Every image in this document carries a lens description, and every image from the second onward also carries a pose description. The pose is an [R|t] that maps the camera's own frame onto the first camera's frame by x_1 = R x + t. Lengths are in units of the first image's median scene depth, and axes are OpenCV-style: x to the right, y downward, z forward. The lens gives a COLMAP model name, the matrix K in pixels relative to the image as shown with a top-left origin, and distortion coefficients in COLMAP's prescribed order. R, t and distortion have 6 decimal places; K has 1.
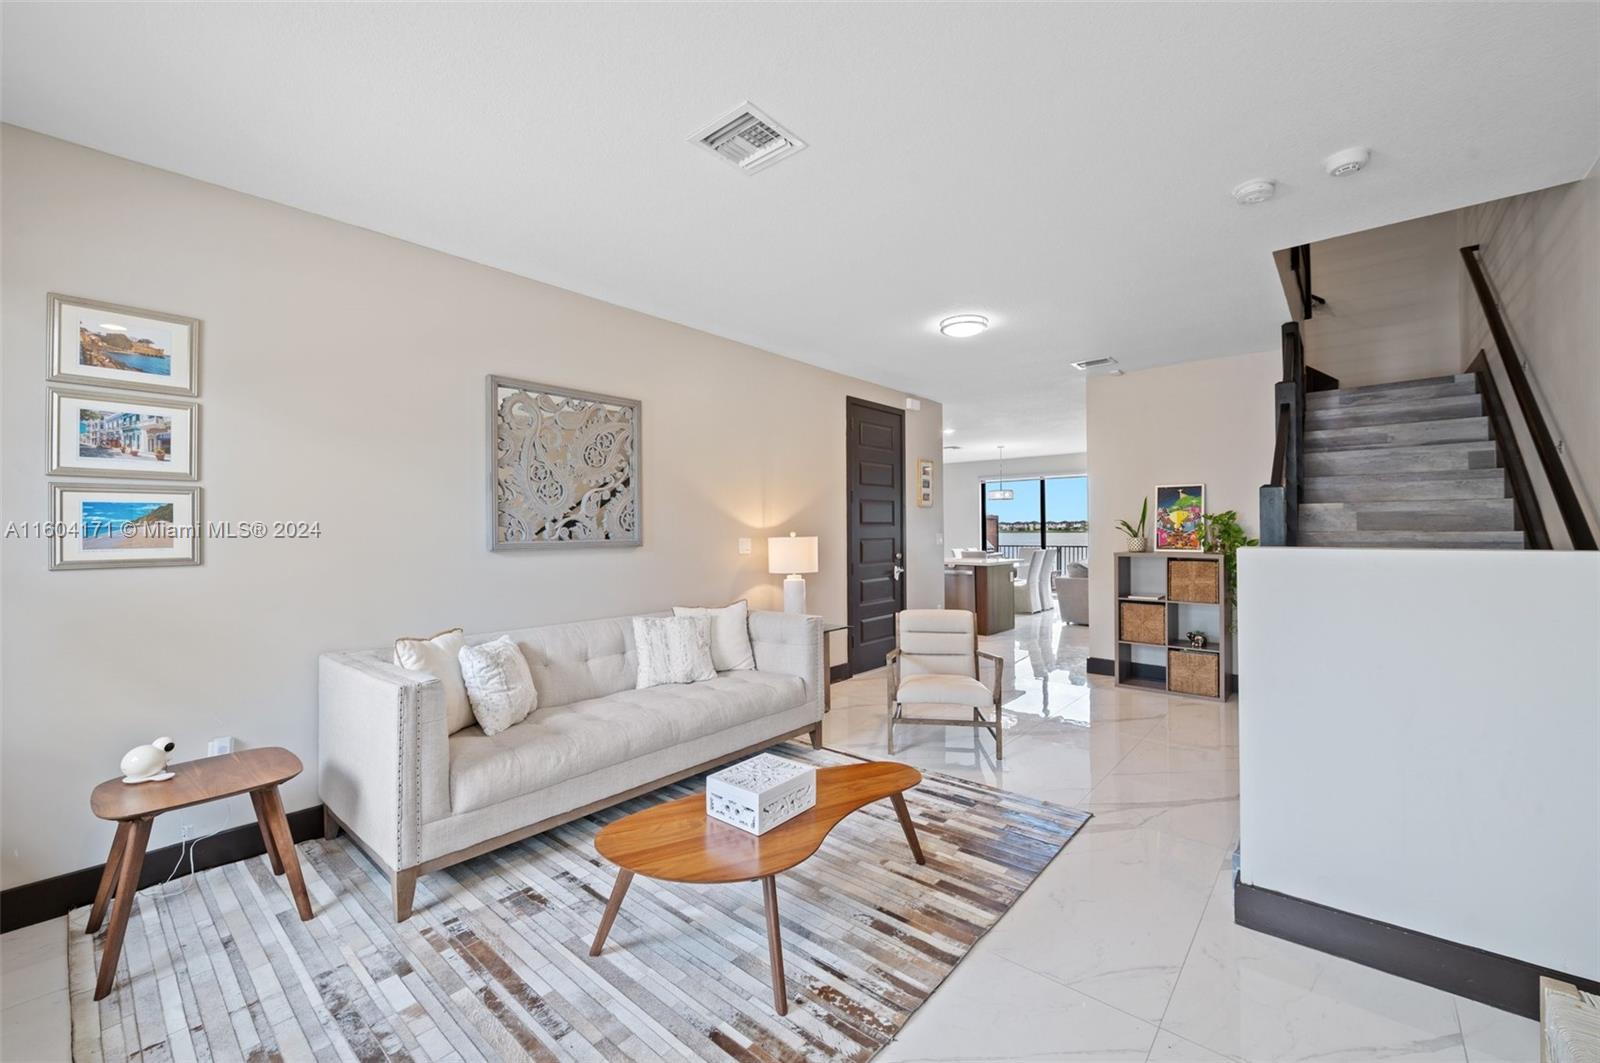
lens RADIAL K [[656.1, 0, 807.7], [0, 656.1, 518.1], [0, 0, 1]] dist [-0.017524, 0.000497]
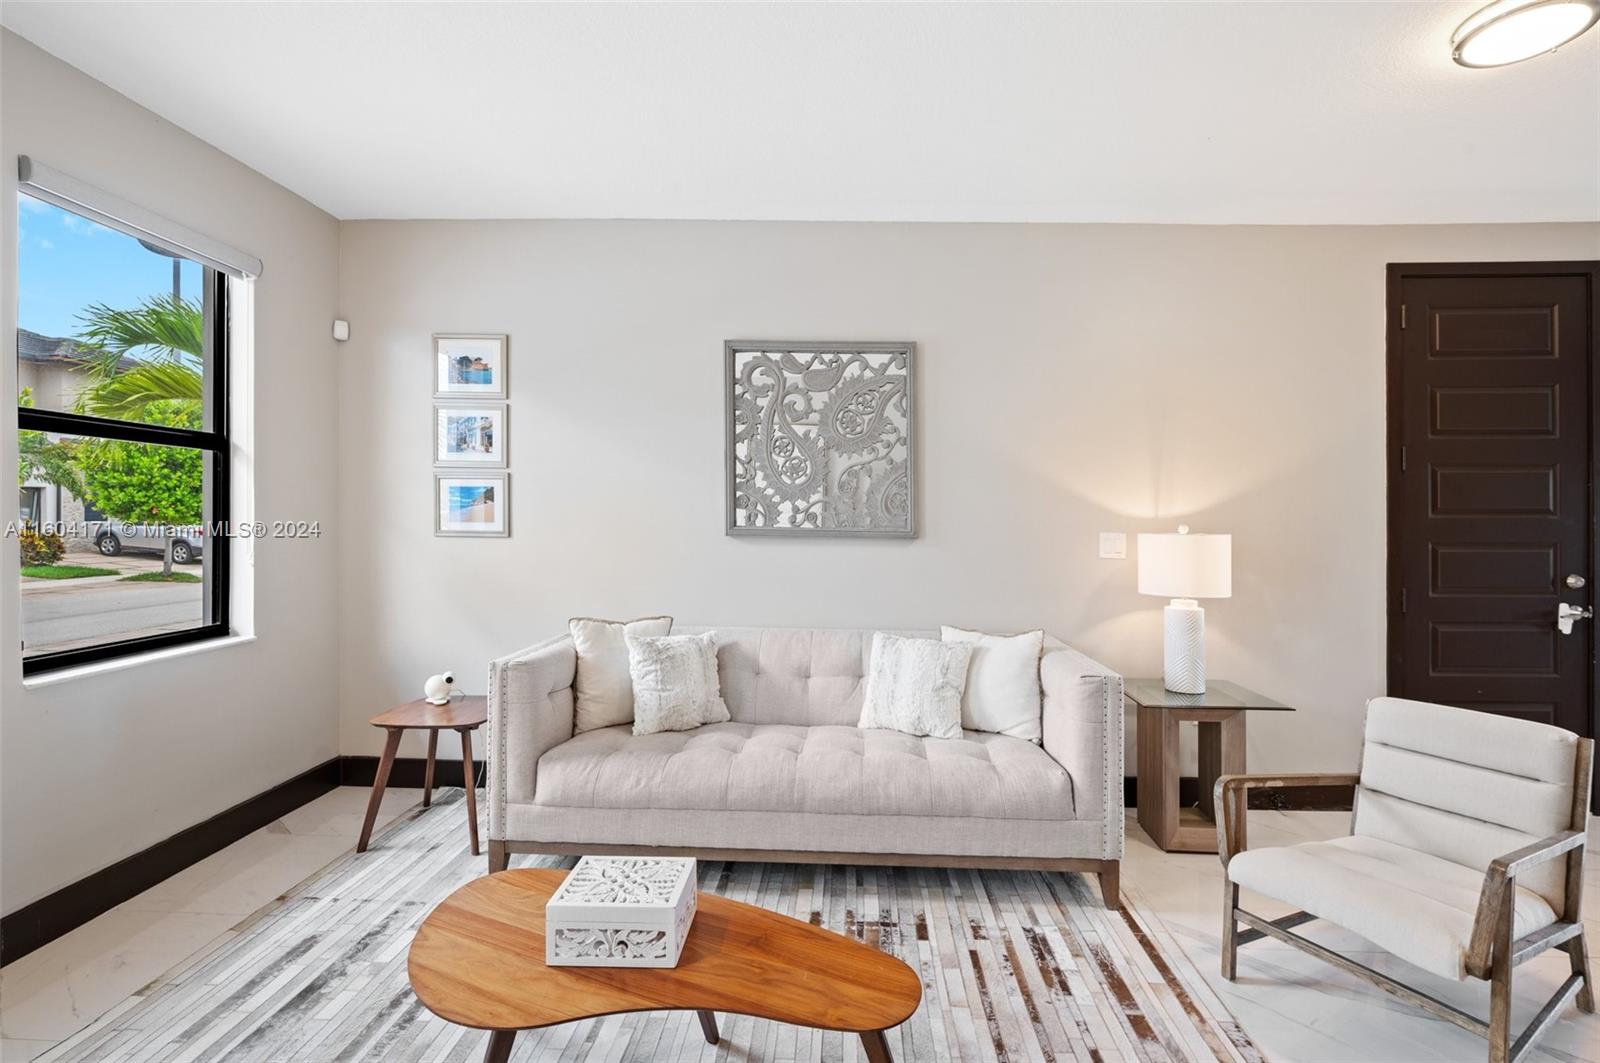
lens RADIAL K [[782.8, 0, 808.2], [0, 782.8, 507.5], [0, 0, 1]] dist [-0.014821, -0.000189]
pose [[0.608258, 0.015758, -0.793583, 0.451844], [-0.003131, 0.999843, 0.017454, -0.008311], [0.793733, -0.008132, 0.608211, 0.441198]]
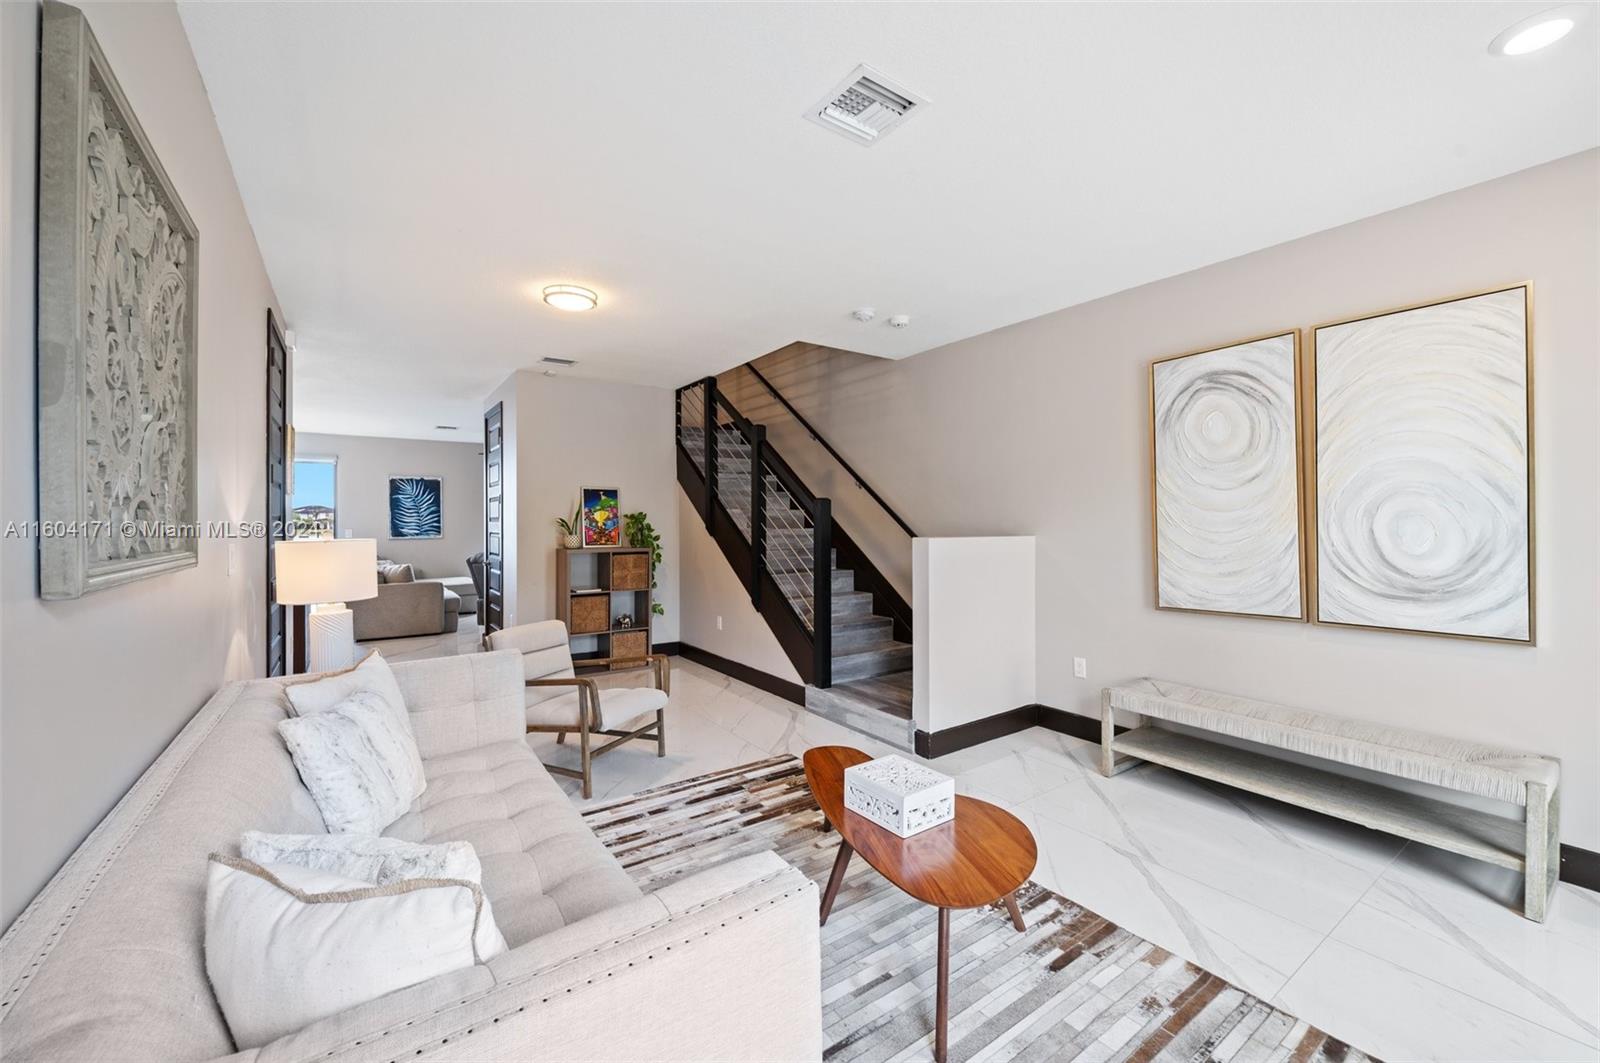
lens RADIAL K [[656.1, 0, 823.4], [0, 656.1, 519.7], [0, 0, 1]] dist [-0.017524, 0.000497]
pose [[0.213580, 0.005068, 0.976912, -0.704533], [-0.008472, 0.999959, -0.003336, 0.007252], [-0.976889, -0.007564, 0.213615, 0.603433]]
